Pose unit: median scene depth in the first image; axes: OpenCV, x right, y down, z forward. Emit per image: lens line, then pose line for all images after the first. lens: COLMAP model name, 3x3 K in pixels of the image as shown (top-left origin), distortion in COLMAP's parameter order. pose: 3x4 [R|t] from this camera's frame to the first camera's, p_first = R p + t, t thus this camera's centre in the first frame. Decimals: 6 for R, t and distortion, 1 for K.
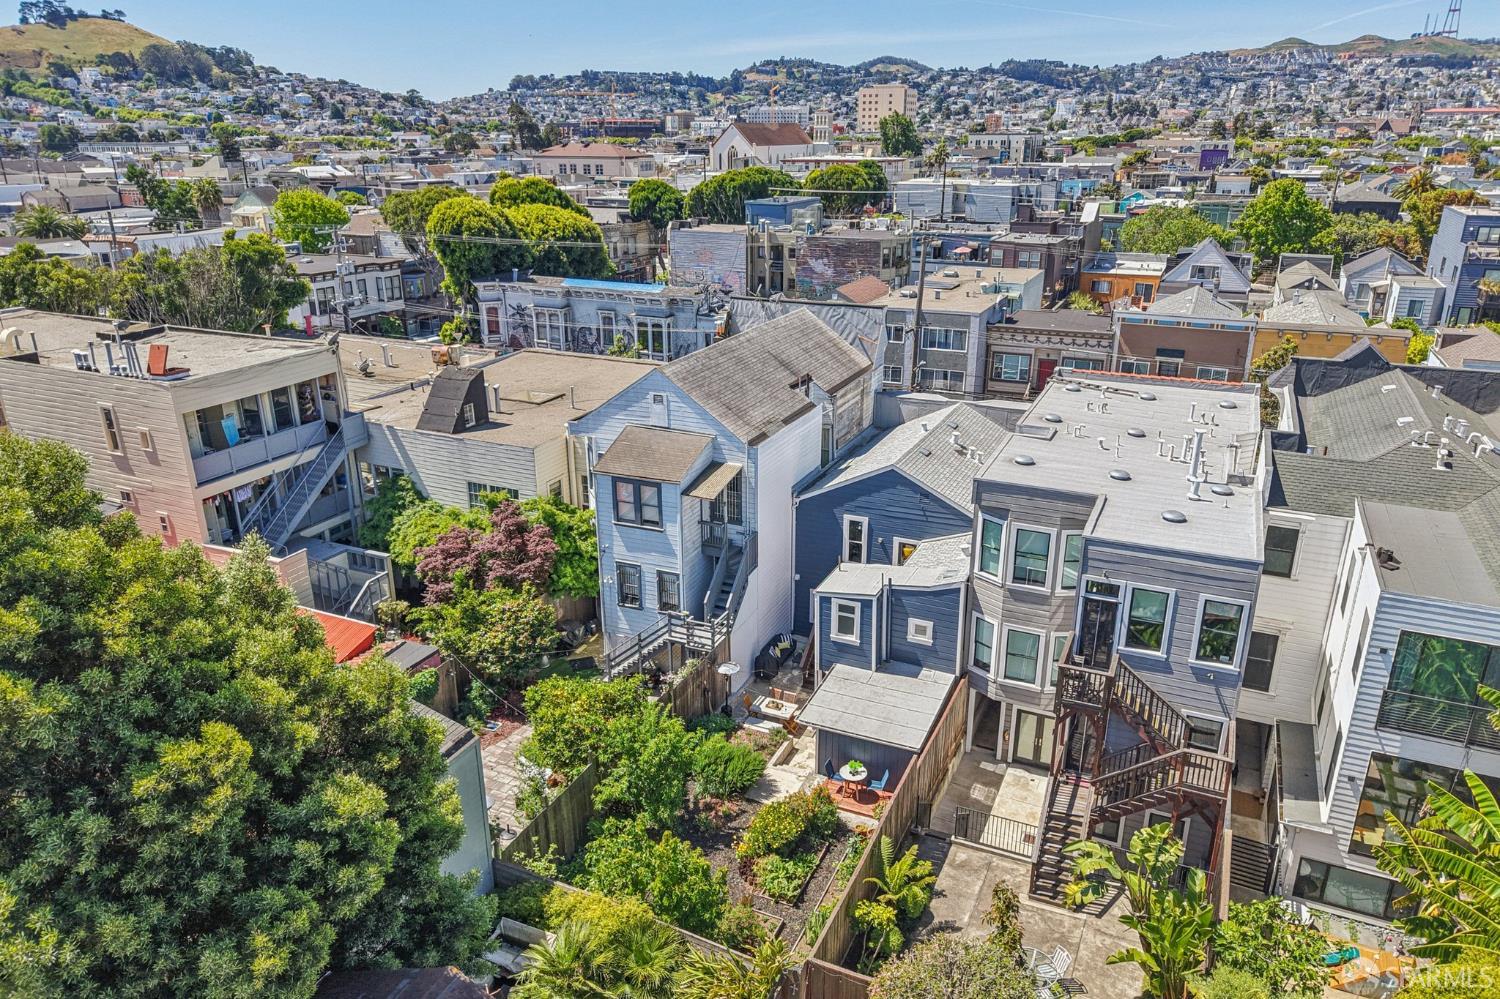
lens RADIAL K [[1014.5, 0, 751.3], [0, 1014.5, 500.0], [0, 0, 1]] dist [0.017391, -0.014482]
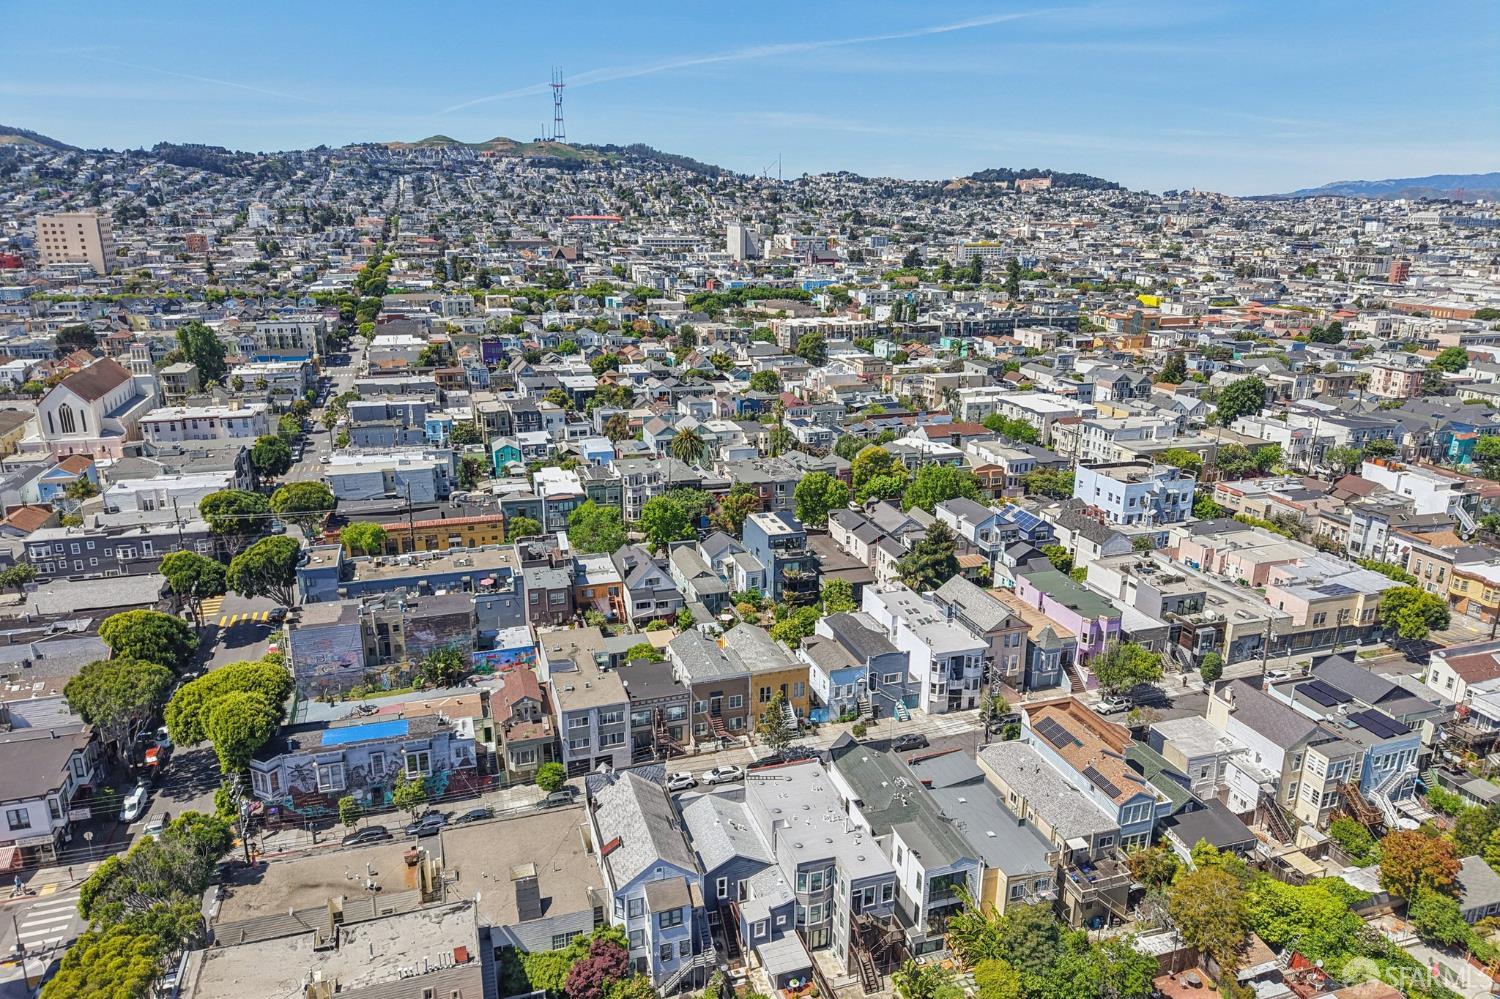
lens RADIAL K [[1014.5, 0, 757.1], [0, 1014.5, 508.0], [0, 0, 1]] dist [0.017391, -0.014482]
pose [[0.733777, -0.185433, 0.653594, -1.297035], [0.220428, 0.974968, 0.029141, -0.927066], [-0.642637, 0.122687, 0.756284, -1.019080]]
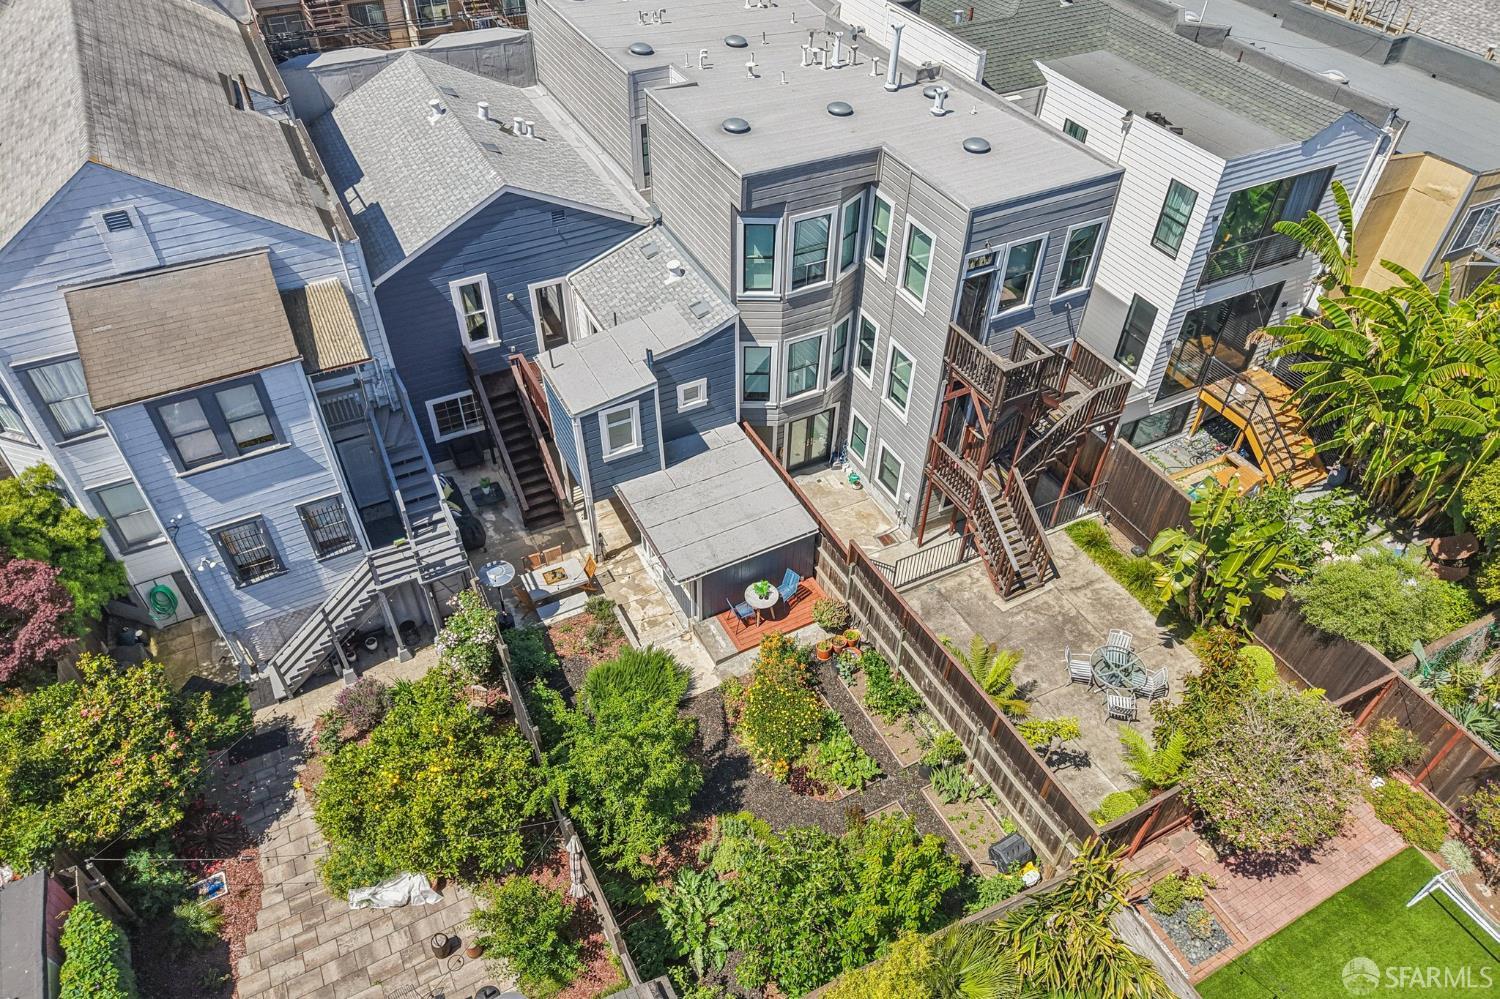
lens RADIAL K [[1014.5, 0, 760.3], [0, 1014.5, 505.9], [0, 0, 1]] dist [0.017391, -0.014482]
pose [[0.613395, -0.532448, 0.583306, -0.264461], [0.253153, 0.832155, 0.493388, -0.149476], [-0.748104, -0.154976, 0.645230, 0.409663]]
